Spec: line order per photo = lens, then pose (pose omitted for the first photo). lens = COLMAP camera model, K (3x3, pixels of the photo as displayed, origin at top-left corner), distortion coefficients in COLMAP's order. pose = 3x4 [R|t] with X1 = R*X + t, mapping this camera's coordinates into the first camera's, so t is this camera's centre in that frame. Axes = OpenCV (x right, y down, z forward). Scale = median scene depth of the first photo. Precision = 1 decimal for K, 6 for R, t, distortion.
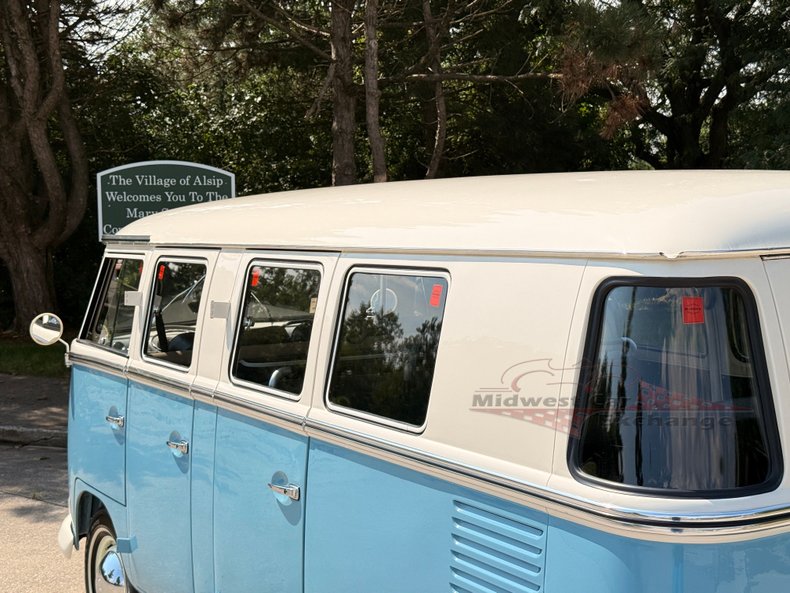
lens RADIAL K [[1140.3, 0, 392.8], [0, 1140.3, 316.2], [0, 0, 1]] dist [0.161295, -0.002946]
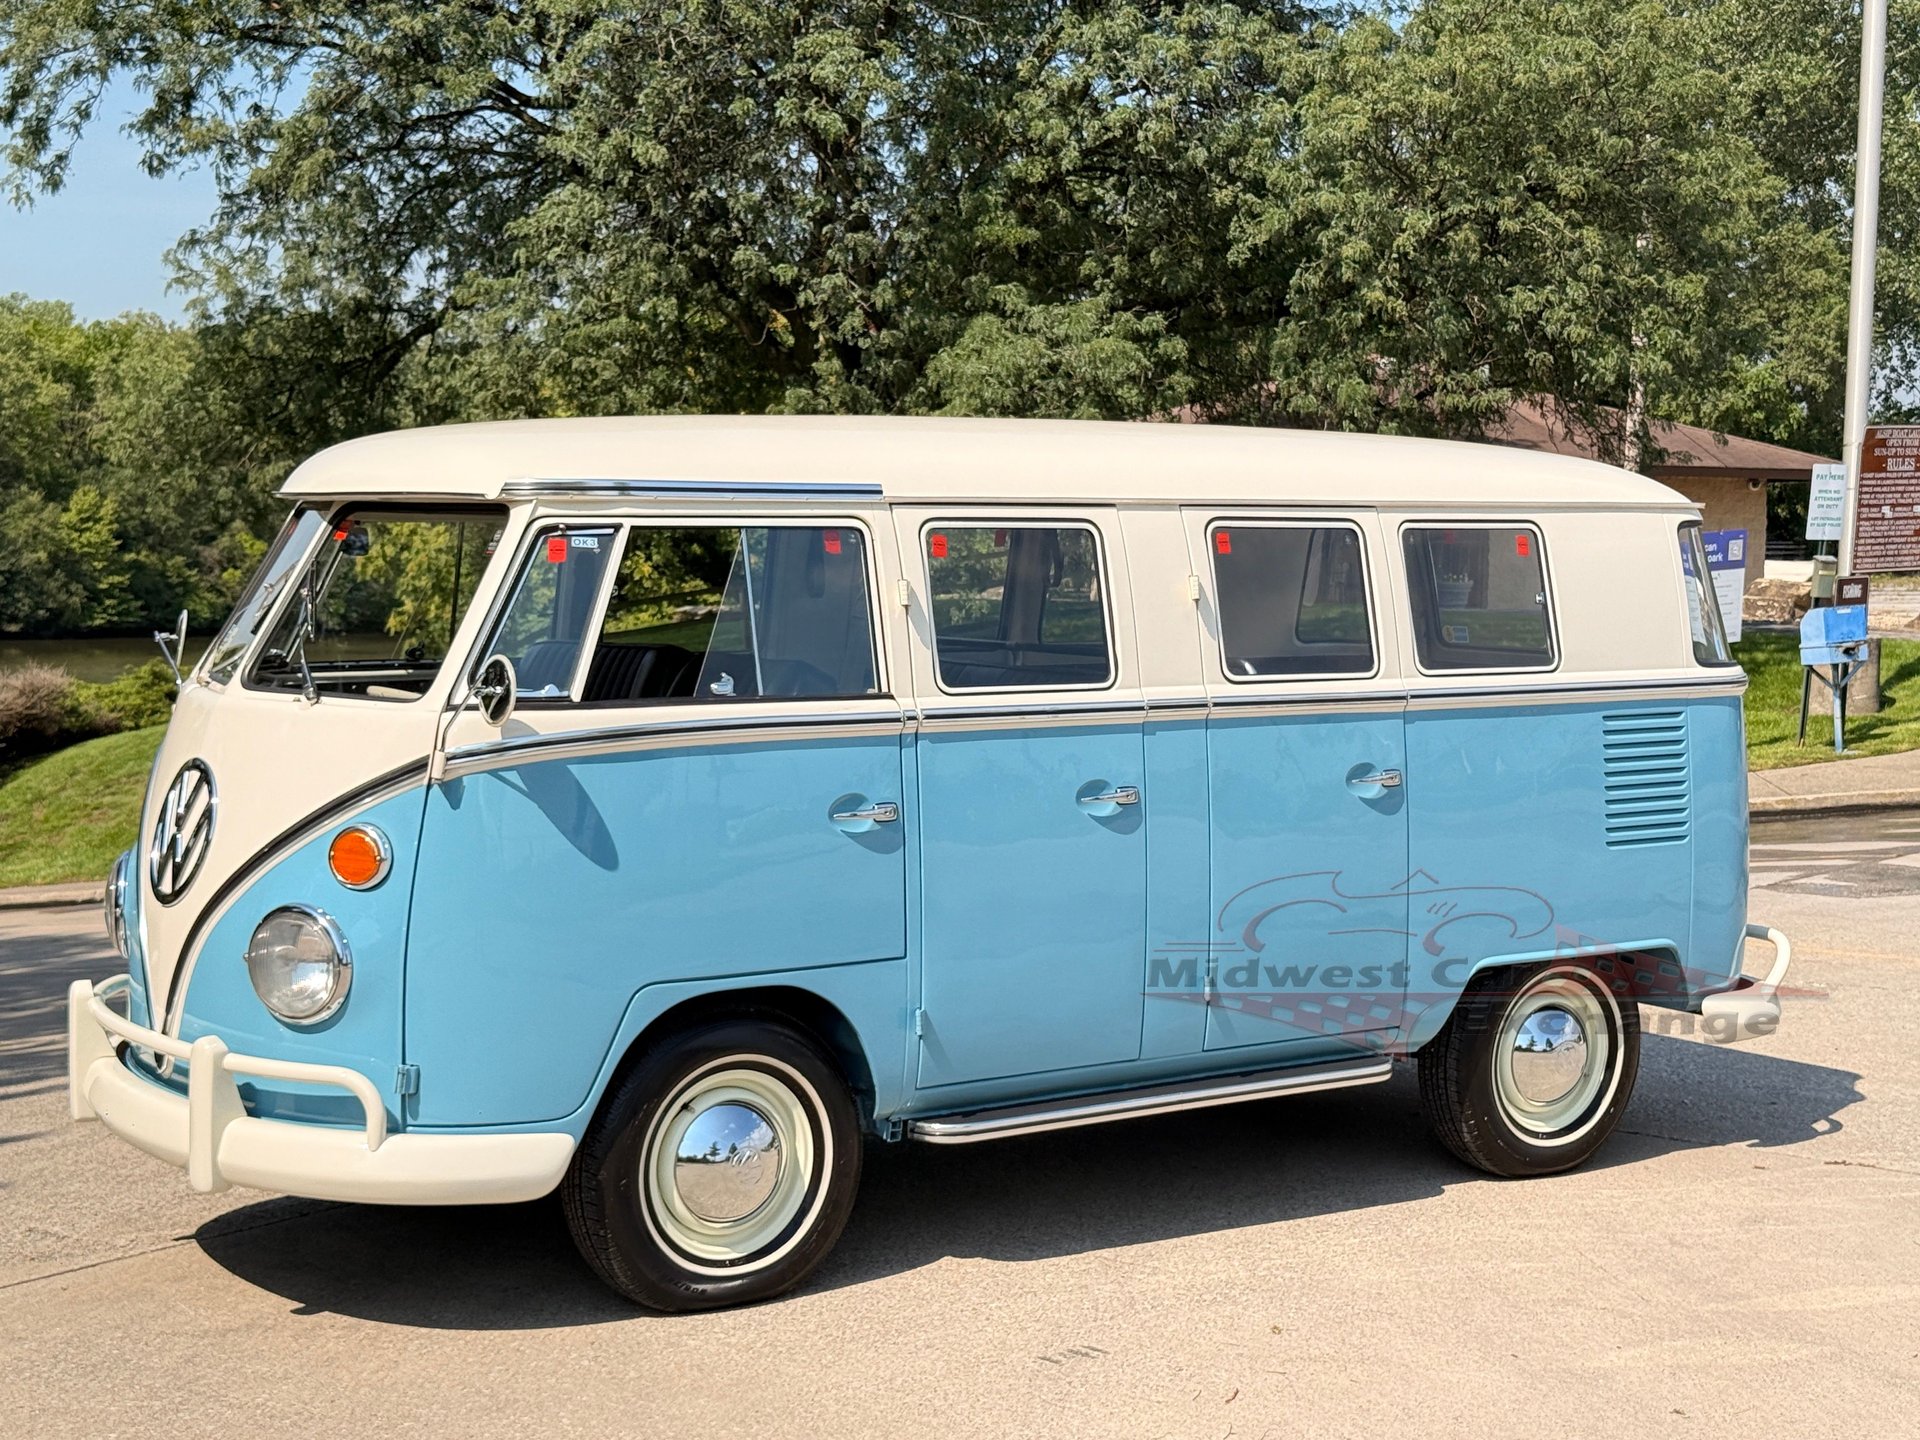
lens RADIAL K [[2812.6, 0, 969.7], [0, 2812.6, 726.0], [0, 0, 1]] dist [0.147053, -0.123653]
pose [[-0.041624, -0.051945, 0.997782, -1.841236], [0.080779, 0.995203, 0.055181, -0.027061], [-0.995863, 0.082897, -0.037228, 1.152420]]
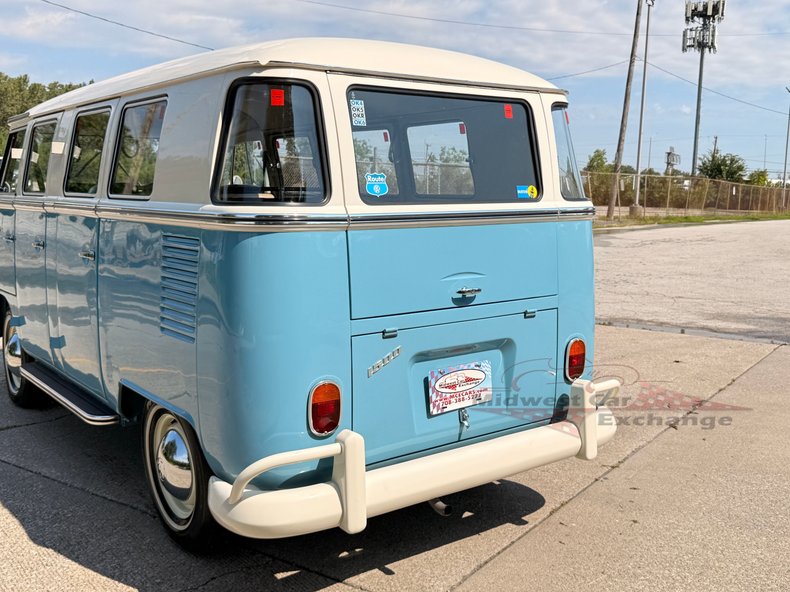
lens RADIAL K [[815.9, 0, 406.2], [0, 815.9, 297.9], [0, 0, 1]] dist [0.142065, -0.319160]
pose [[0.995211, 0.007419, 0.097473, 0.183693], [-0.012266, 0.998713, 0.049214, 0.123110], [-0.096982, -0.050174, 0.994021, -0.116543]]
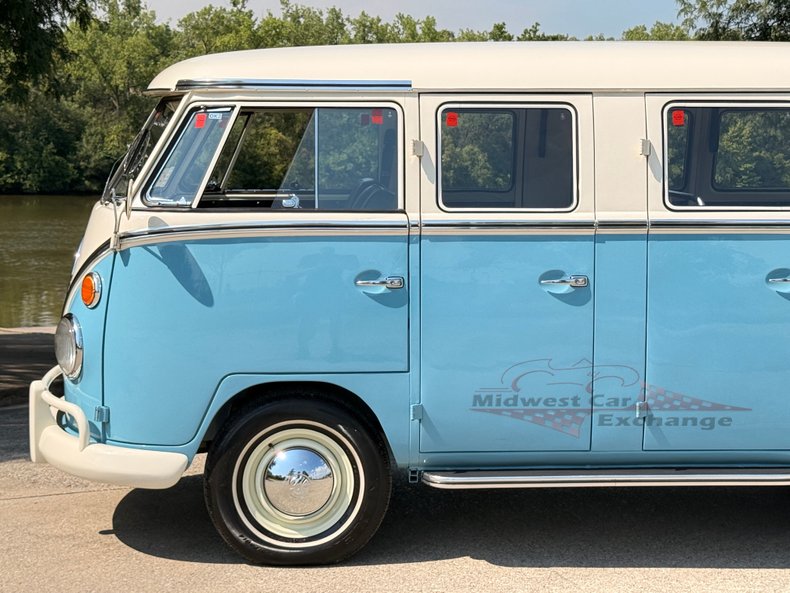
lens RADIAL K [[1398.1, 0, 399.2], [0, 1398.1, 299.9], [0, 0, 1]] dist [0.162561, -0.205030]
pose [[0.476529, -0.080912, 0.875427, -1.391892], [0.061032, 0.996398, 0.058870, 0.044788], [-0.877038, 0.025375, 0.479751, 0.526846]]
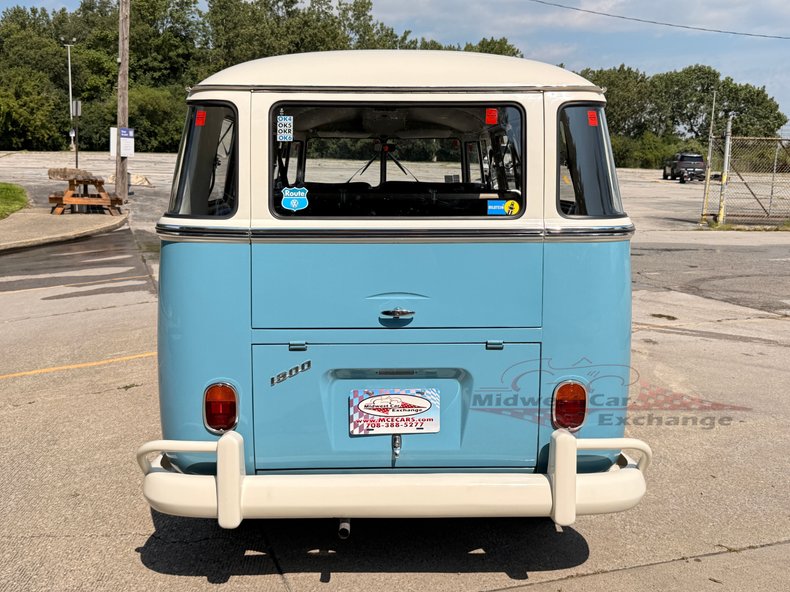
lens RADIAL K [[815.9, 0, 406.2], [0, 815.9, 297.9], [0, 0, 1]] dist [0.142065, -0.319160]
pose [[0.856506, 0.105073, -0.505329, 0.677458], [-0.063813, 0.993105, 0.098337, 0.070250], [0.512177, -0.051980, 0.857305, 0.021495]]
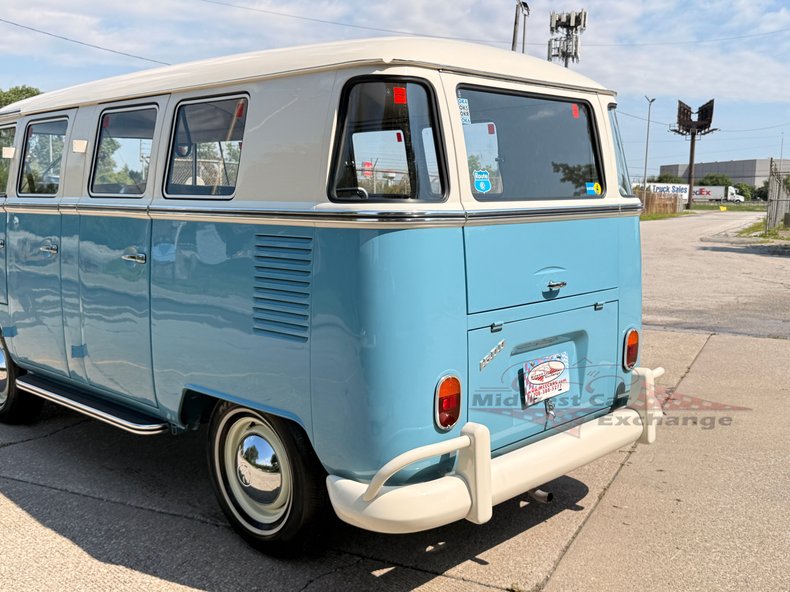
lens RADIAL K [[815.9, 0, 406.2], [0, 815.9, 297.9], [0, 0, 1]] dist [0.142065, -0.319160]
pose [[0.968253, -0.015991, 0.249460, -0.018174], [0.005146, 0.999015, 0.044065, 0.130649], [-0.249919, -0.041383, 0.967382, -0.092595]]
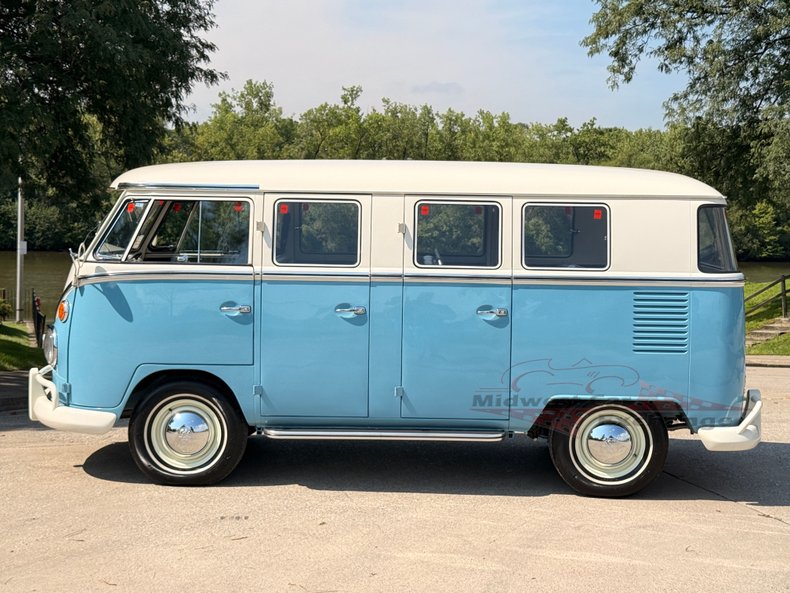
lens RADIAL K [[1157.3, 0, 399.0], [0, 1157.3, 299.0], [0, 0, 1]] dist [0.147053, -0.123653]
pose [[0.537157, -0.038212, 0.842616, -1.594218], [0.045227, 0.998841, 0.016465, 0.071154], [-0.842269, 0.029265, 0.538263, 0.028162]]
